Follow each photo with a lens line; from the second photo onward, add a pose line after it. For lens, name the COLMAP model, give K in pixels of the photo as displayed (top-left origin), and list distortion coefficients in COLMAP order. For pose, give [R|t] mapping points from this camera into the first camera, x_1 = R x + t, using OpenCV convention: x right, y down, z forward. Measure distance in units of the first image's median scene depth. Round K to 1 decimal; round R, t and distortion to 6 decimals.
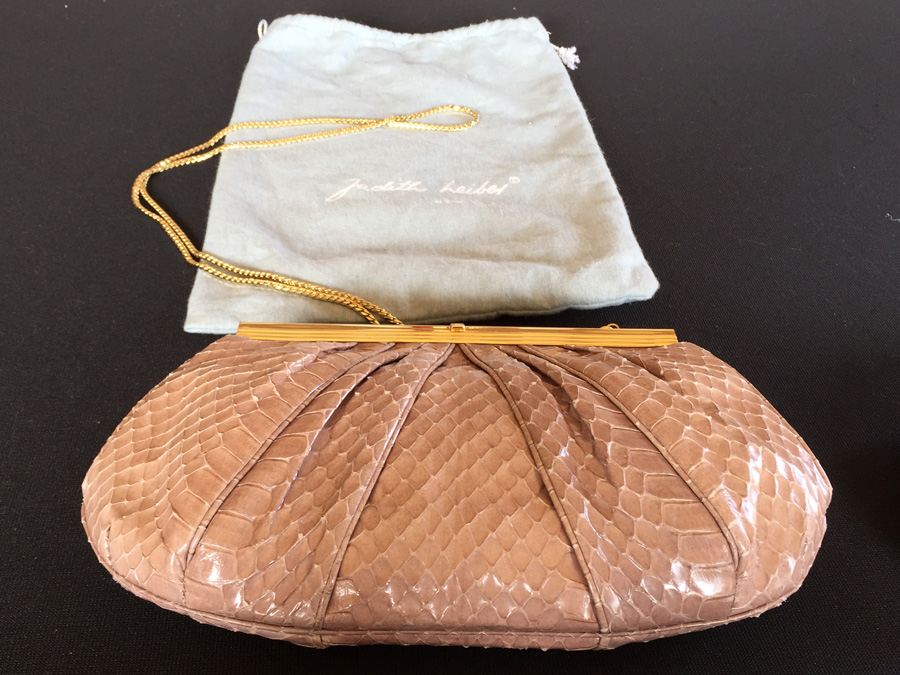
lens RADIAL K [[939.8, 0, 454.0], [0, 939.8, 341.1], [0, 0, 1]] dist [0.056027, 0.000000]
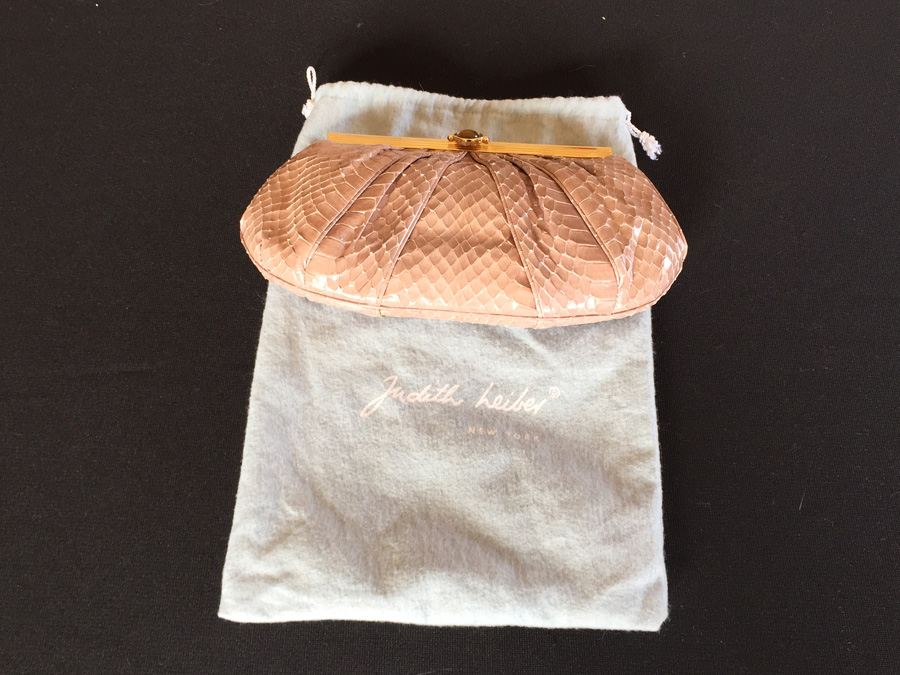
lens RADIAL K [[939.8, 0, 449.8], [0, 939.8, 341.9], [0, 0, 1]] dist [0.056027, 0.000000]
pose [[0.998080, 0.053706, -0.030854, 0.048377], [-0.046447, 0.978528, 0.200811, 0.007221], [0.040976, -0.198992, 0.979144, -0.755162]]
